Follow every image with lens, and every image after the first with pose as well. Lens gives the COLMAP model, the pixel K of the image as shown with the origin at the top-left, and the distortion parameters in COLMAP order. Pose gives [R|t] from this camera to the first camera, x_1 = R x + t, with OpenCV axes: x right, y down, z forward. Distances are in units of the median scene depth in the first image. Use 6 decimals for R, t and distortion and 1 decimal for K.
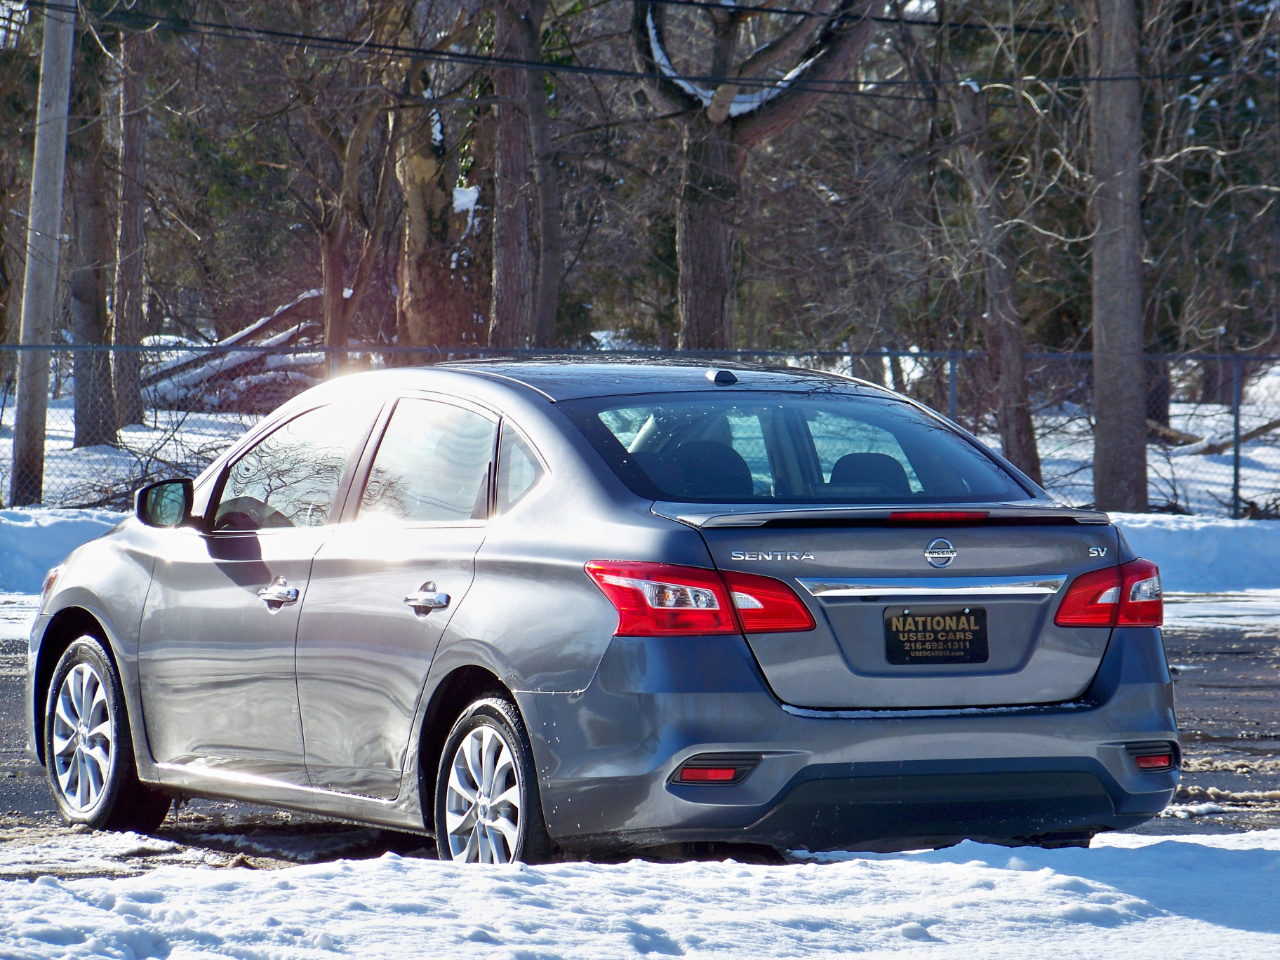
lens RADIAL K [[4359.6, 0, 640.0], [0, 4359.6, 480.0], [0, 0, 1]] dist [-0.119296, 0.281776]
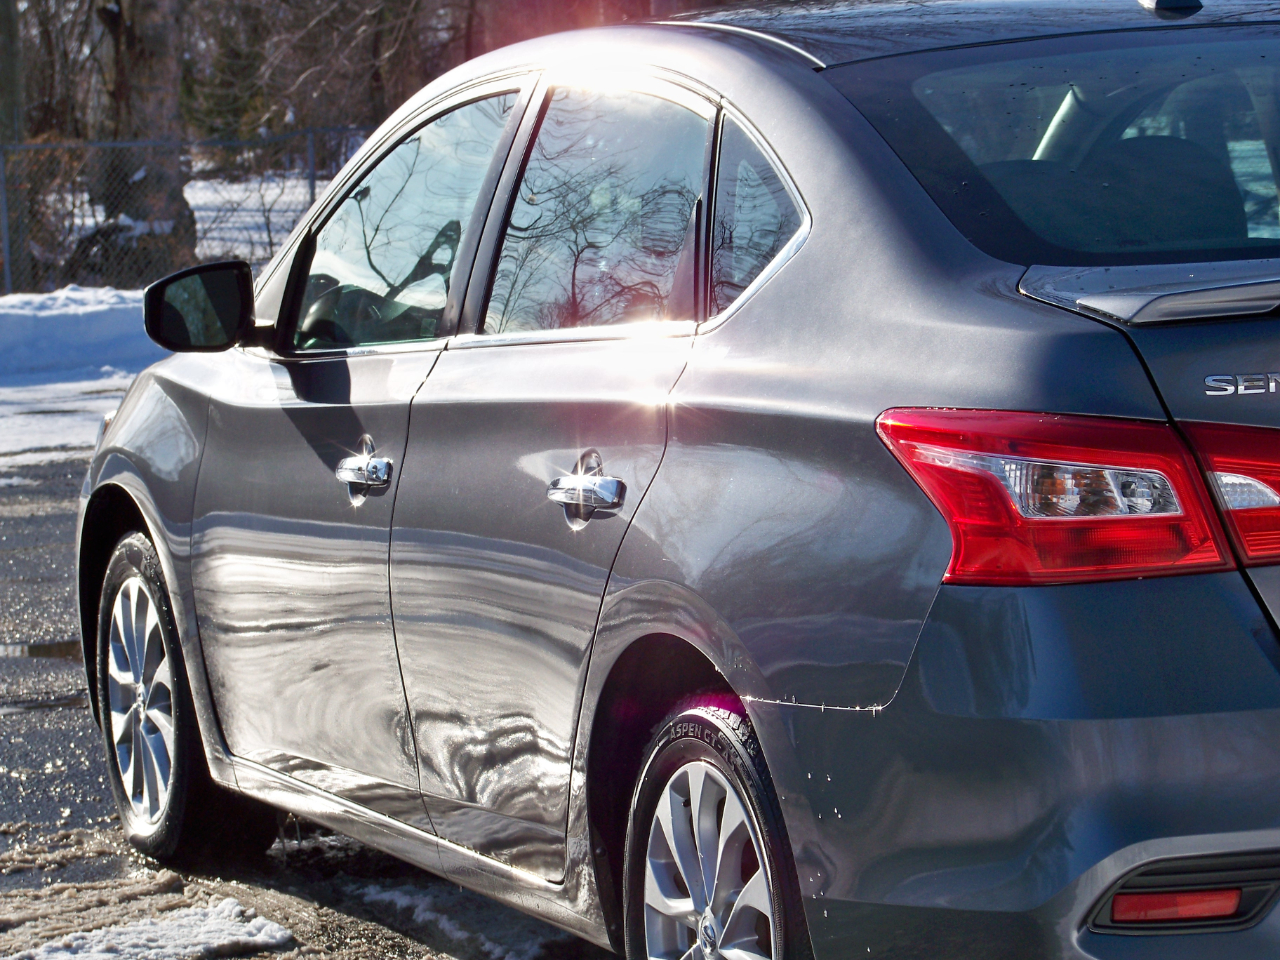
lens RADIAL K [[4328.1, 0, 640.0], [0, 4328.1, 480.0], [0, 0, 1]] dist [-0.086829, -0.191769]
pose [[0.991703, -0.049701, -0.118554, 0.015636], [0.056388, 0.996962, 0.053733, 0.000773], [0.115523, -0.059972, 0.991493, 0.569913]]
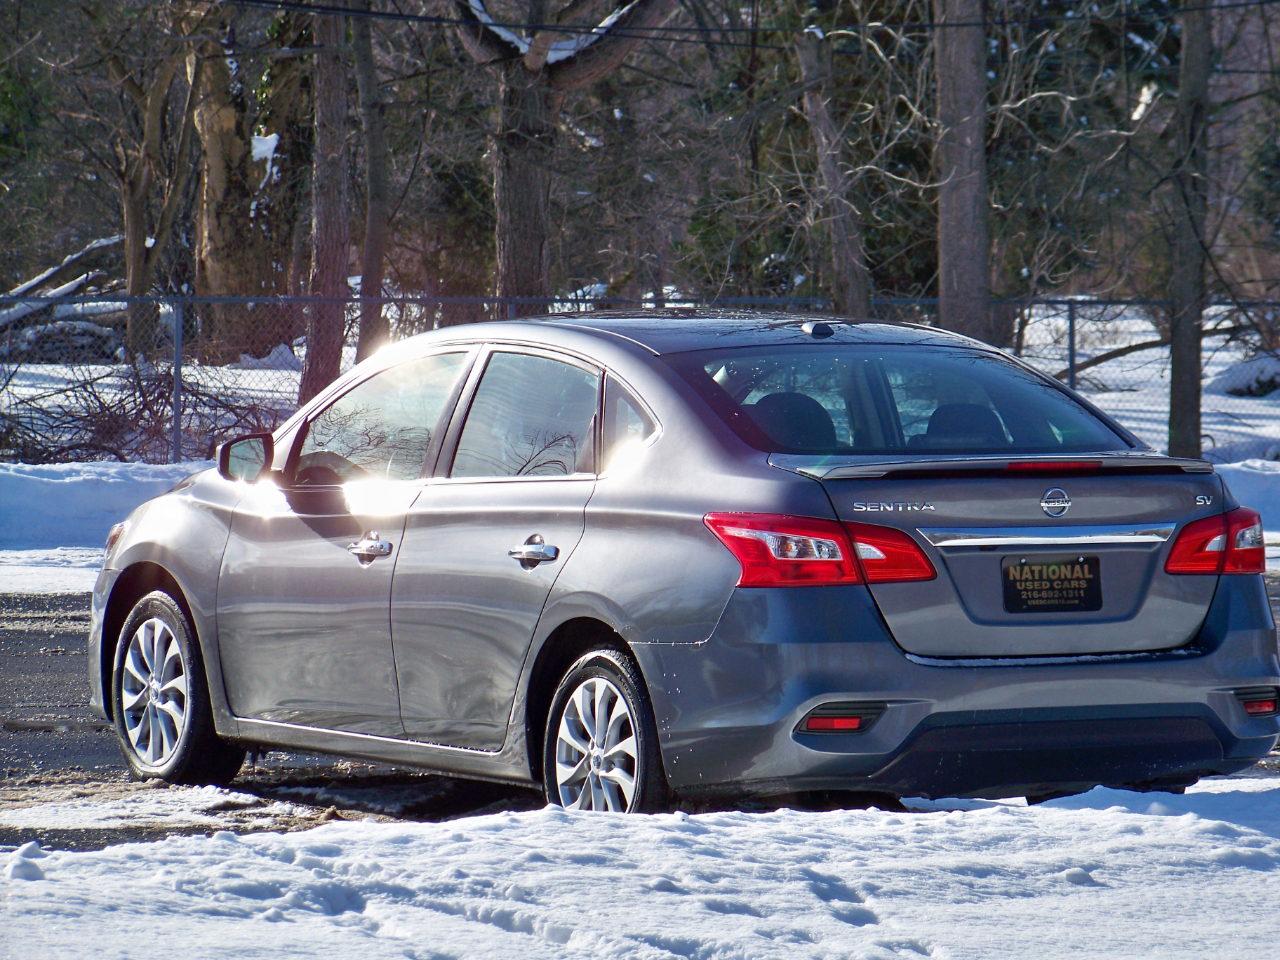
lens RADIAL K [[4359.6, 0, 640.0], [0, 4359.6, 480.0], [0, 0, 1]] dist [-0.119296, 0.281776]
pose [[0.999361, -0.006878, 0.035066, -0.063064], [0.006457, 0.999906, 0.012114, -0.001357], [-0.035146, -0.011880, 0.999312, -0.006858]]
